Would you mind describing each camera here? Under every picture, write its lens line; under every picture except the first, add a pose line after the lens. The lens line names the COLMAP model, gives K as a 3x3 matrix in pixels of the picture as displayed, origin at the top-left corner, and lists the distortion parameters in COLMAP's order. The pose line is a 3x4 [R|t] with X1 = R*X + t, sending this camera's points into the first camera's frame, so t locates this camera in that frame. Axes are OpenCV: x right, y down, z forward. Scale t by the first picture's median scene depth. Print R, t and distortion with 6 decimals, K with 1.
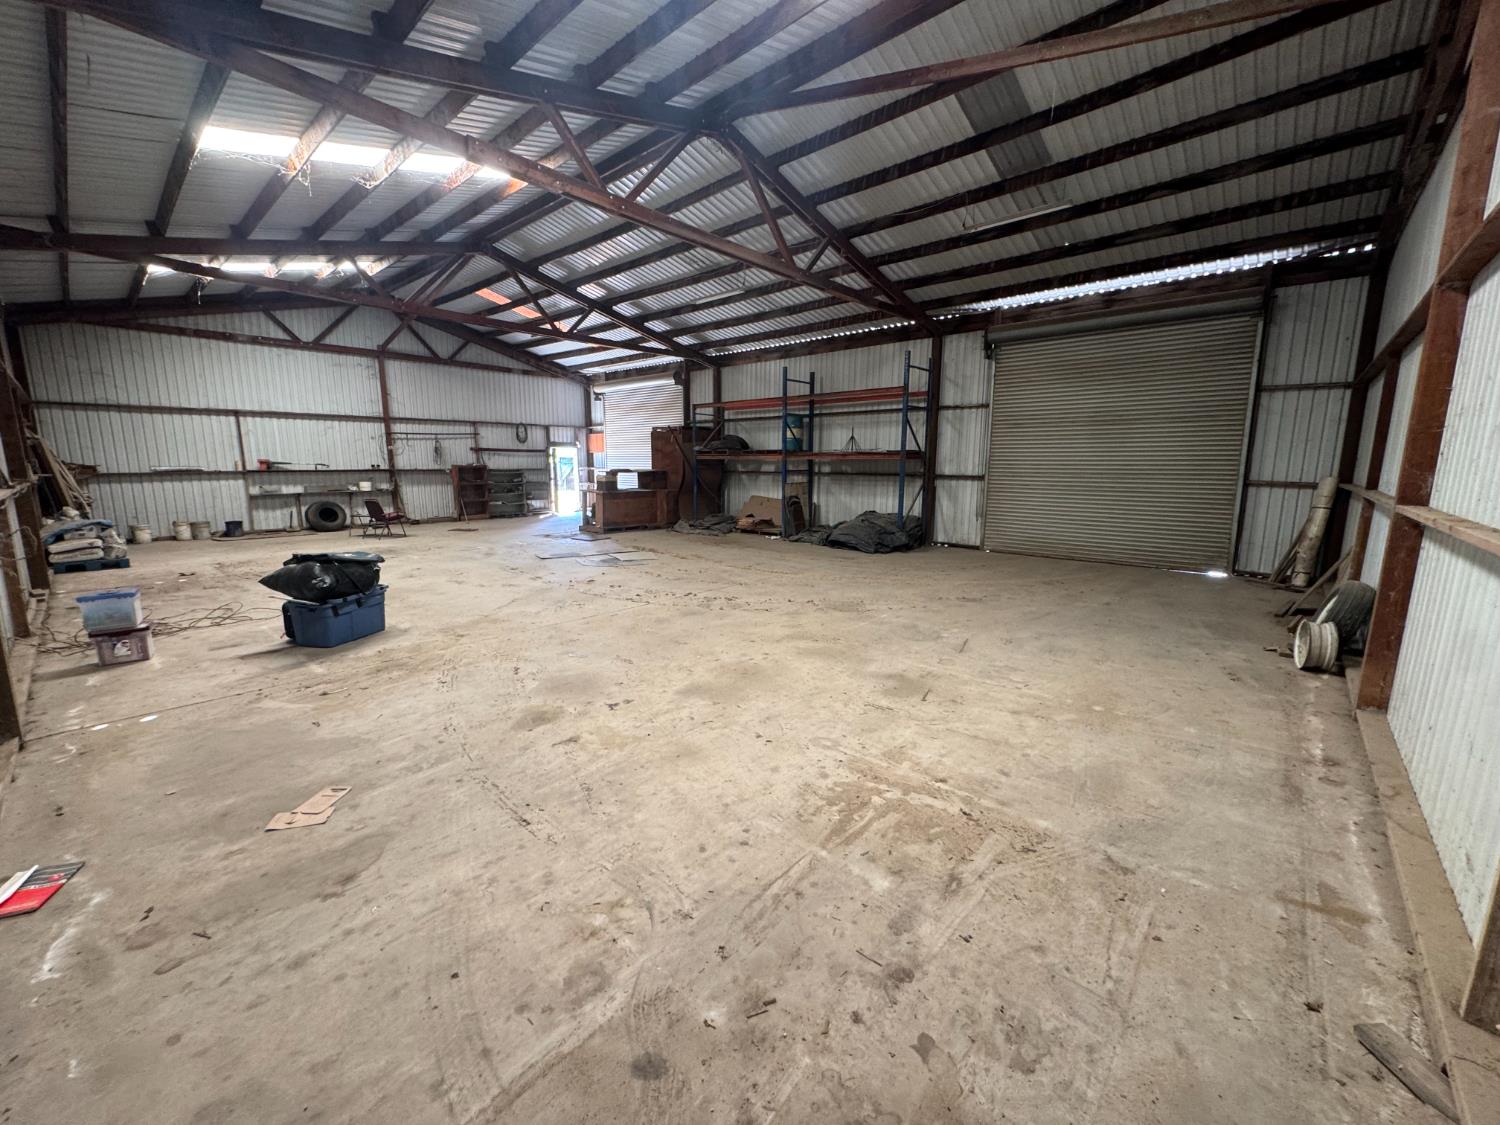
lens RADIAL K [[594.4, 0, 755.3], [0, 594.4, 559.0], [0, 0, 1]] dist [0.002106, 0.000241]
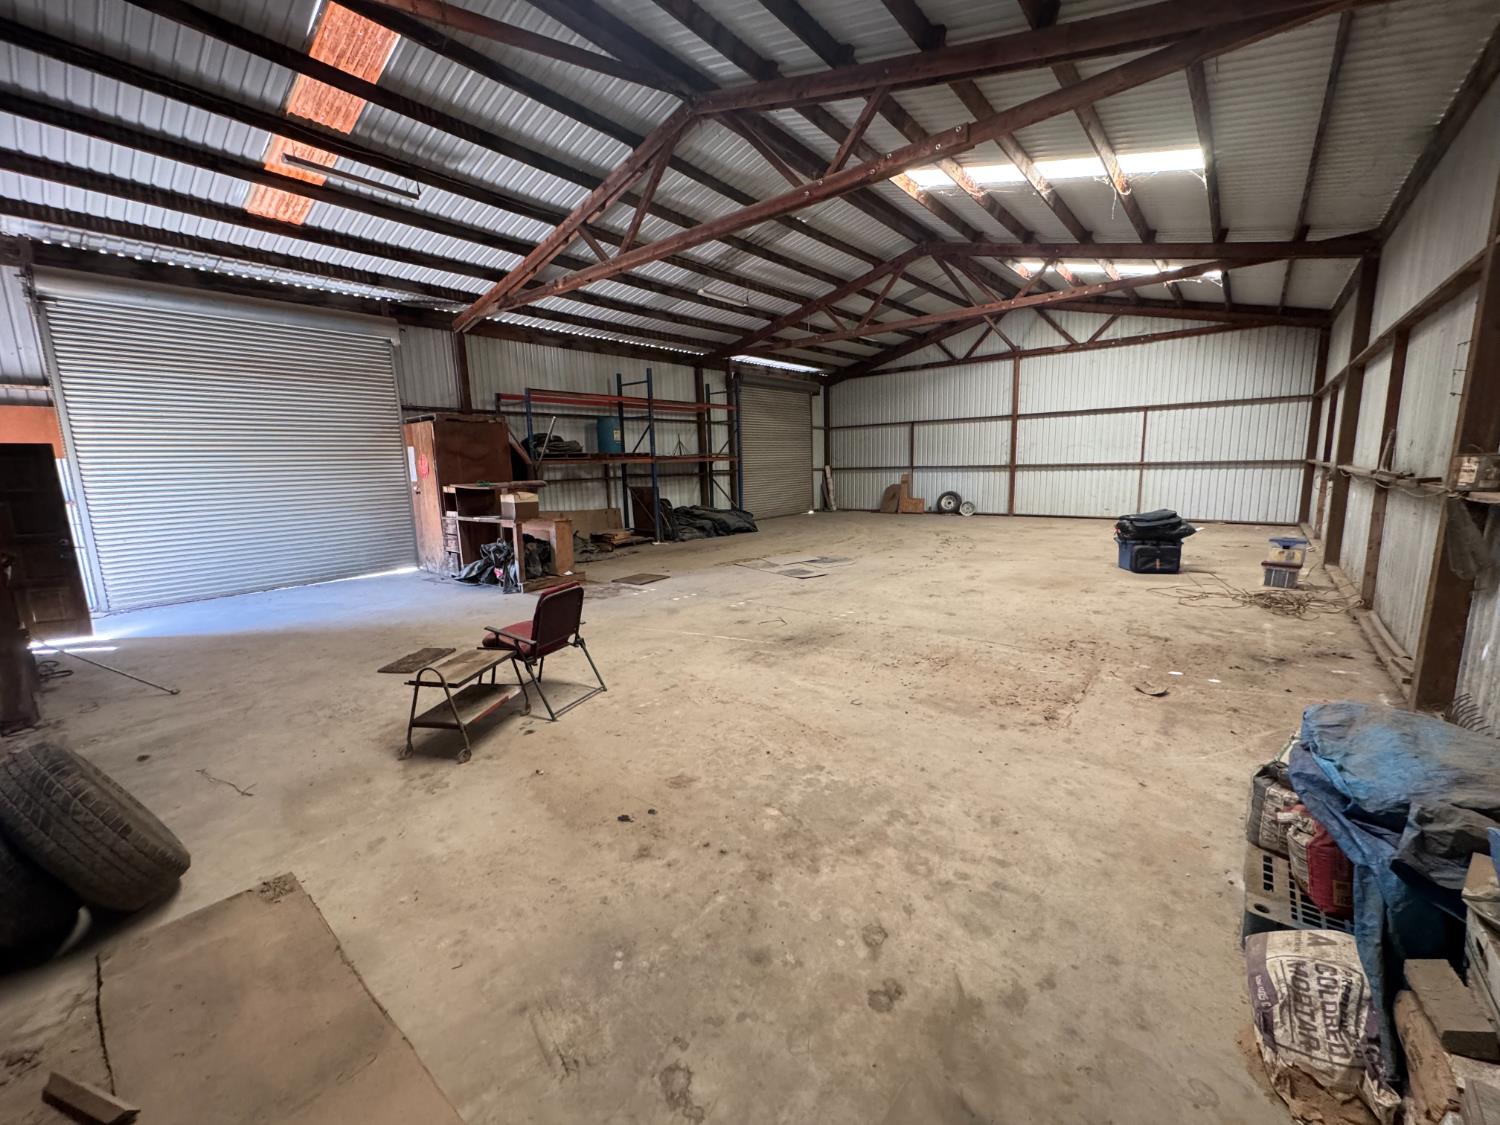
lens RADIAL K [[594.4, 0, 755.3], [0, 594.4, 559.0], [0, 0, 1]] dist [0.002106, 0.000241]
pose [[-0.038912, -0.162551, 0.985933, -0.979959], [0.191544, 0.967169, 0.167017, -0.149608], [-0.980712, 0.195348, -0.006499, 0.896763]]
